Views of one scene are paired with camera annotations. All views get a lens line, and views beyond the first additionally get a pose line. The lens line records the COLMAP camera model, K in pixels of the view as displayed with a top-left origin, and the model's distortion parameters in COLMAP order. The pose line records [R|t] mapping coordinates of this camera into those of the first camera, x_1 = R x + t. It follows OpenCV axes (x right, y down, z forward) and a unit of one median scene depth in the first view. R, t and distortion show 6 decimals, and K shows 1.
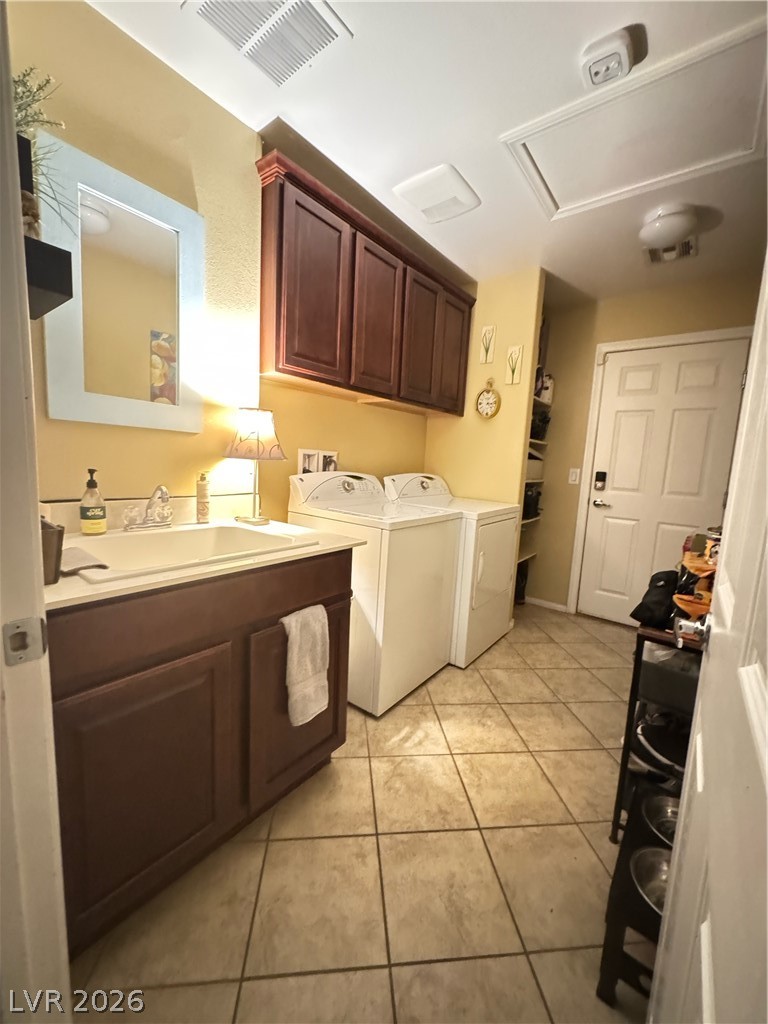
lens RADIAL K [[405.9, 0, 380.2], [0, 405.9, 514.5], [0, 0, 1]] dist [-0.007515, 0.001589]
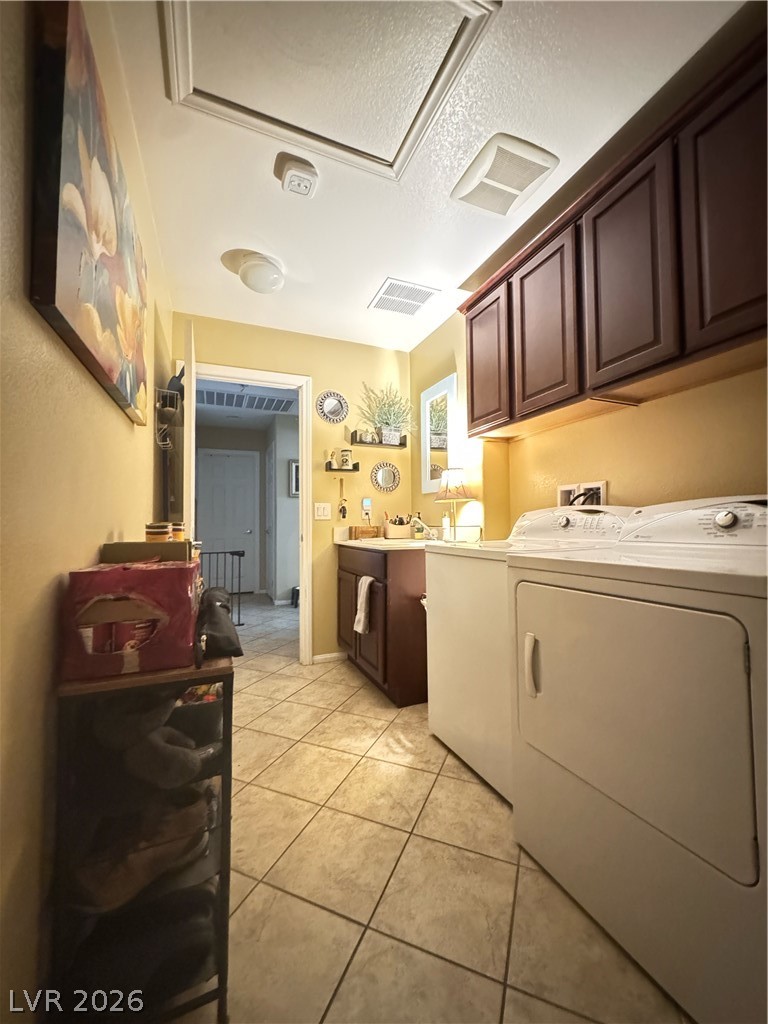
lens RADIAL K [[405.9, 0, 383.4], [0, 405.9, 508.7], [0, 0, 1]] dist [-0.007515, 0.001589]
pose [[-0.480494, -0.076470, -0.873658, 1.083688], [-0.133342, 0.990979, -0.013404, -0.047664], [0.866802, 0.110055, -0.486356, 1.426025]]
